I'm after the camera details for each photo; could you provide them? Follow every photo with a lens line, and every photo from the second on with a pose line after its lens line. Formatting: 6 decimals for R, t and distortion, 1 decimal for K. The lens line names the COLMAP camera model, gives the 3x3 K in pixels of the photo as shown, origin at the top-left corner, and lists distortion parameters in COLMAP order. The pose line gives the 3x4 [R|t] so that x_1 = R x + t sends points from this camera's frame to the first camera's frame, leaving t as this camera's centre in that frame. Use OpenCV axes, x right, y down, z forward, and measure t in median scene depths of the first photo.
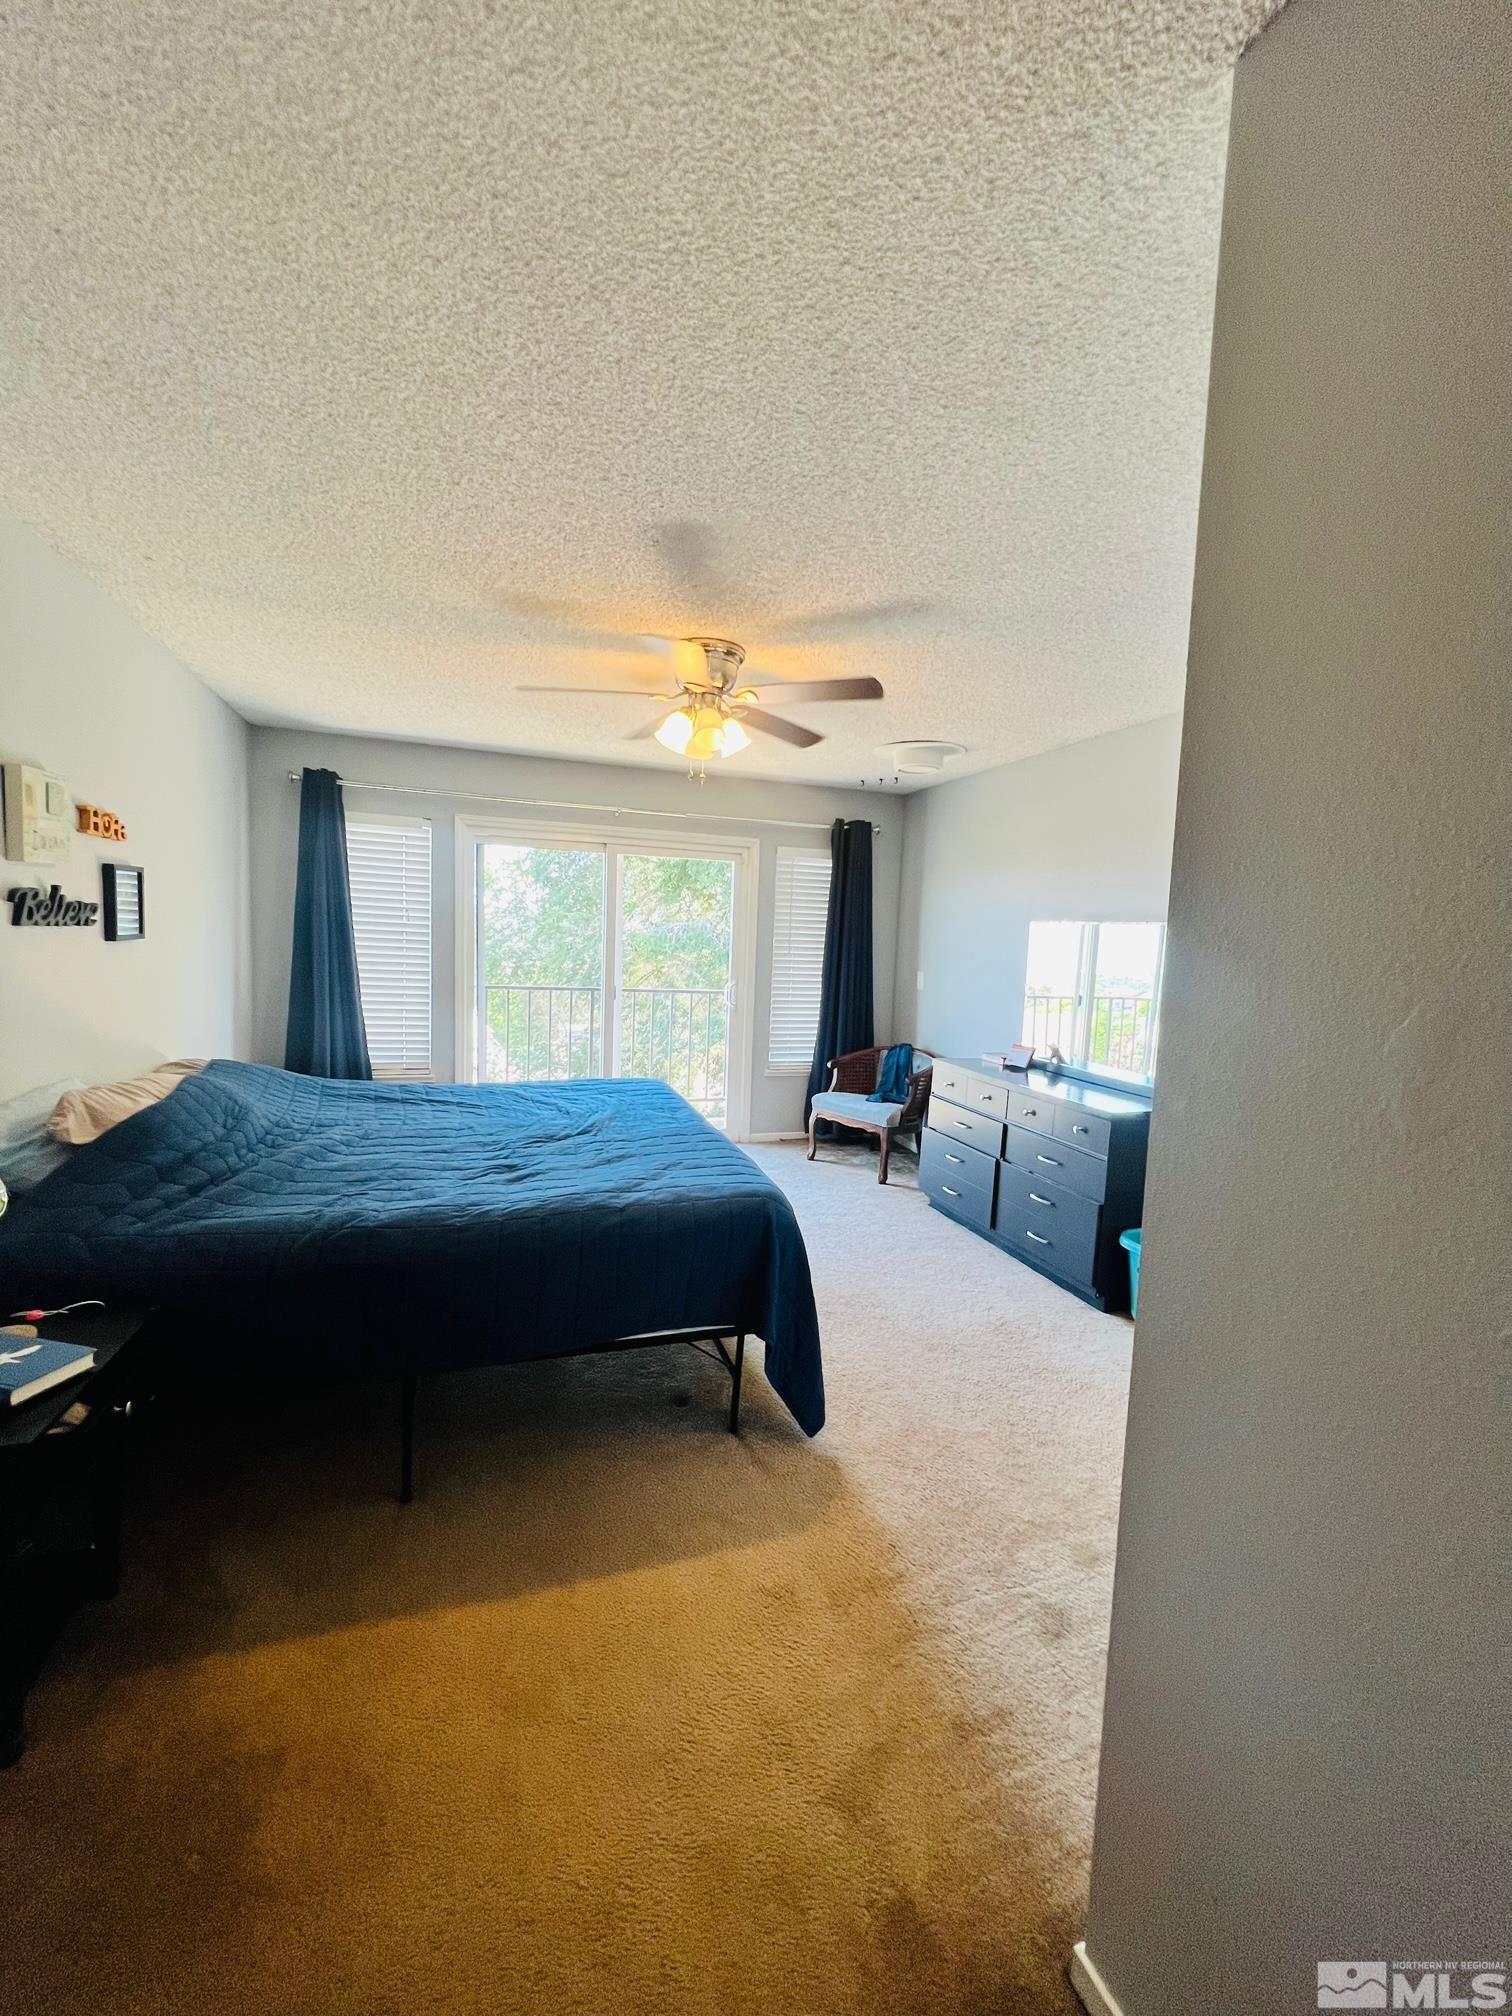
lens RADIAL K [[809.3, 0, 752.2], [0, 809.3, 1012.0], [0, 0, 1]] dist [-0.000507, 0.000703]
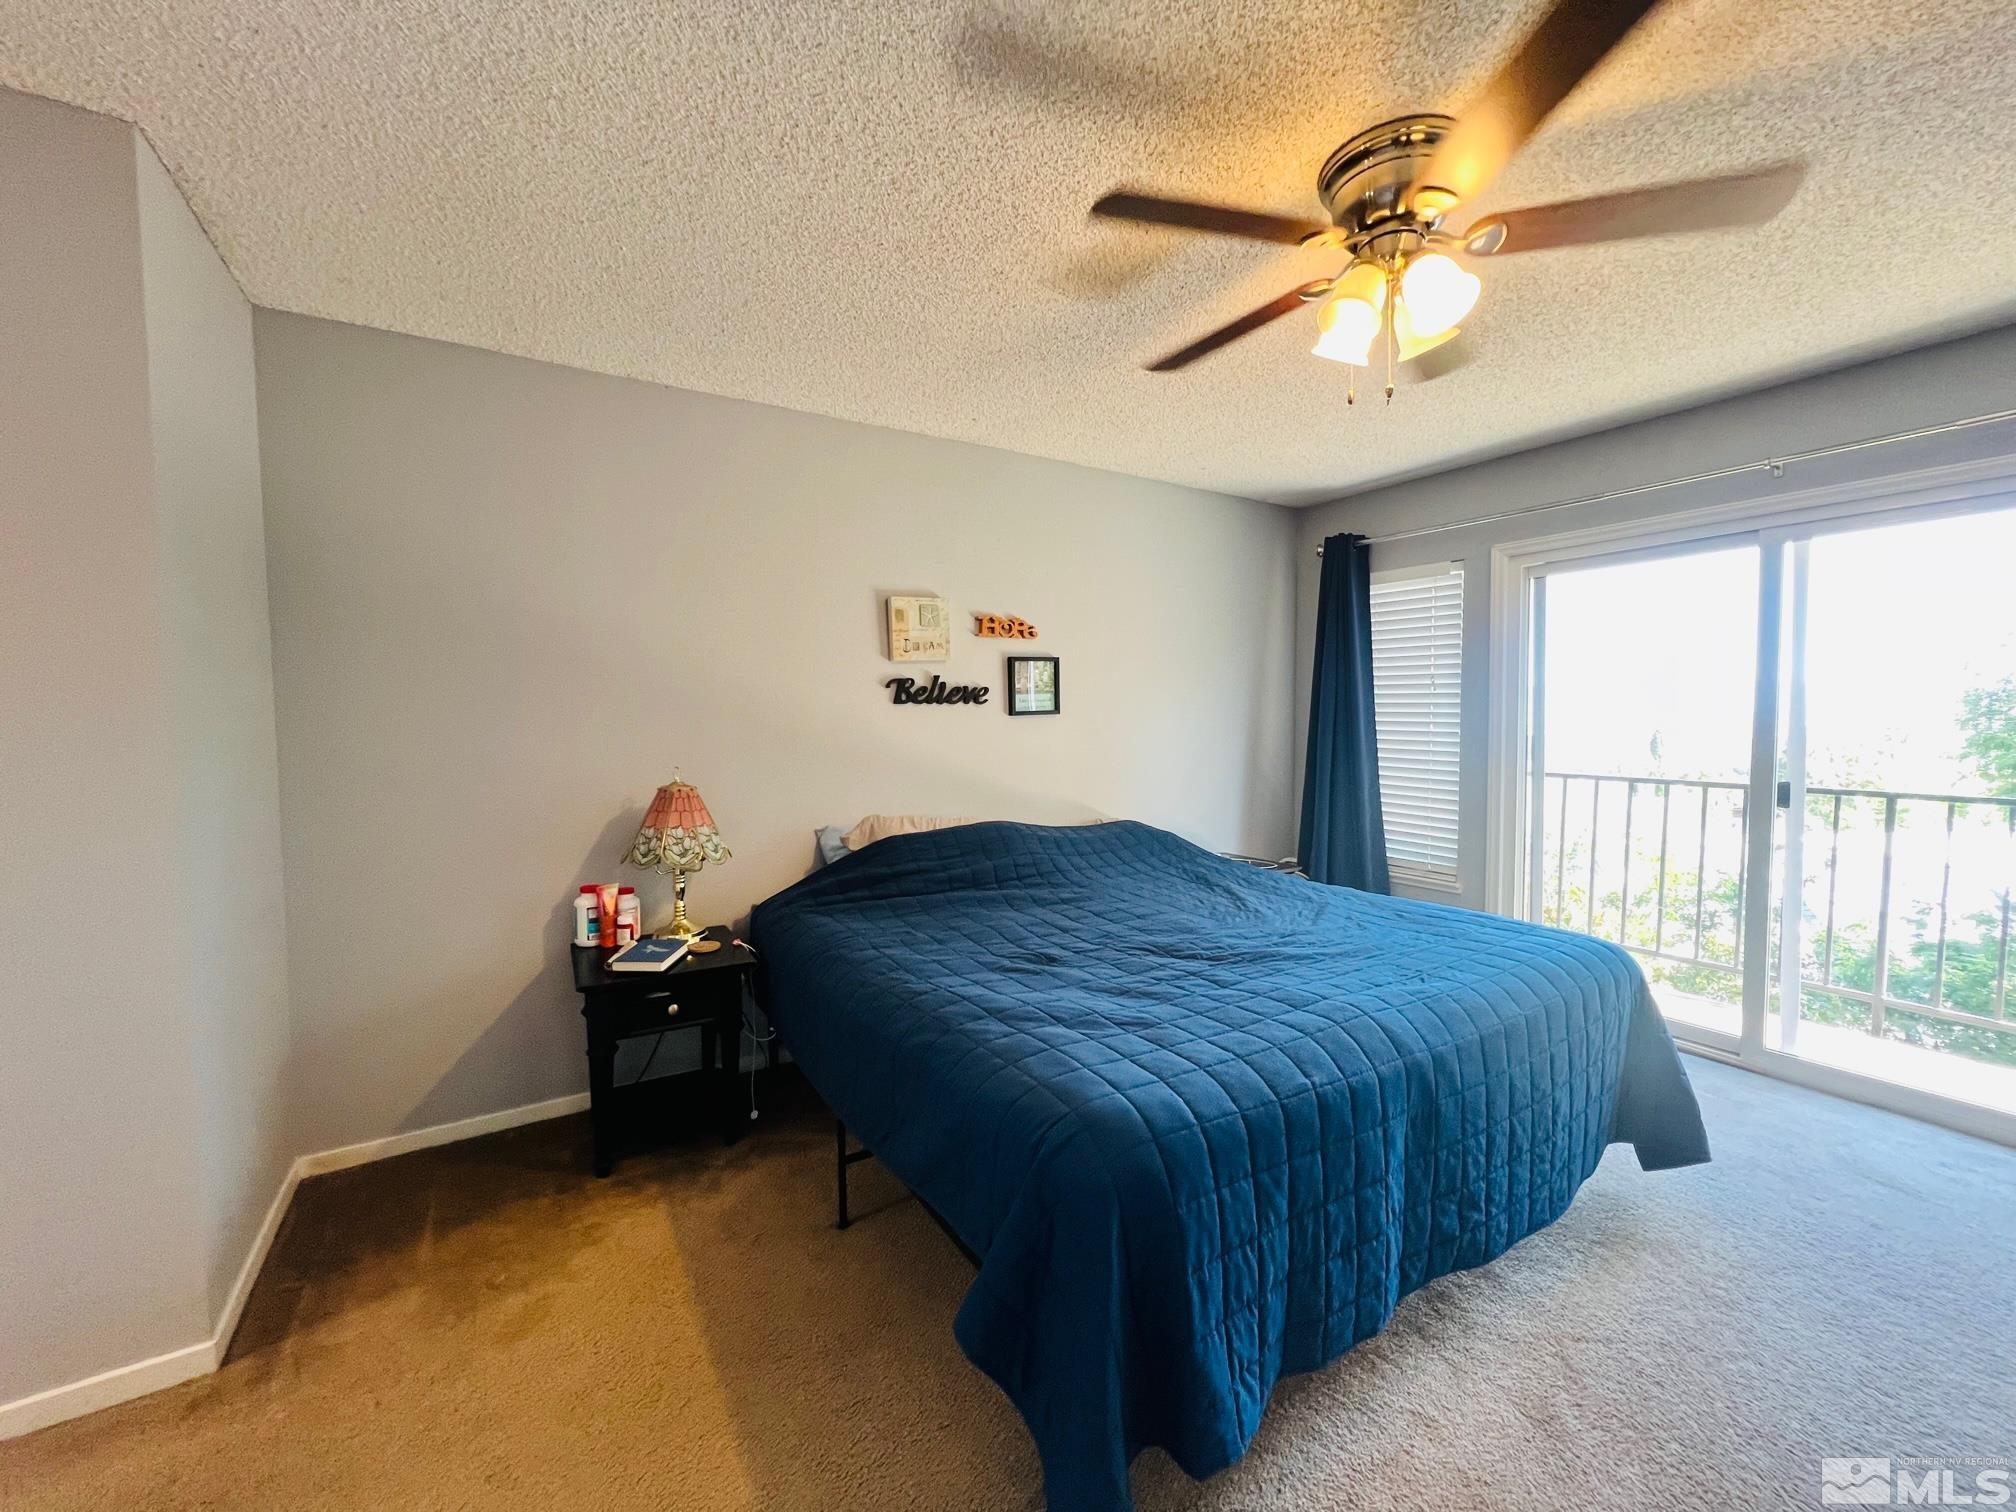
lens RADIAL K [[809.3, 0, 1006.1], [0, 809.3, 757.0], [0, 0, 1]] dist [-0.000507, 0.000703]
pose [[0.229314, 0.011264, -0.973287, 0.506234], [-0.075506, 0.997126, -0.006250, -0.012116], [0.970420, 0.074922, 0.229505, 0.731584]]
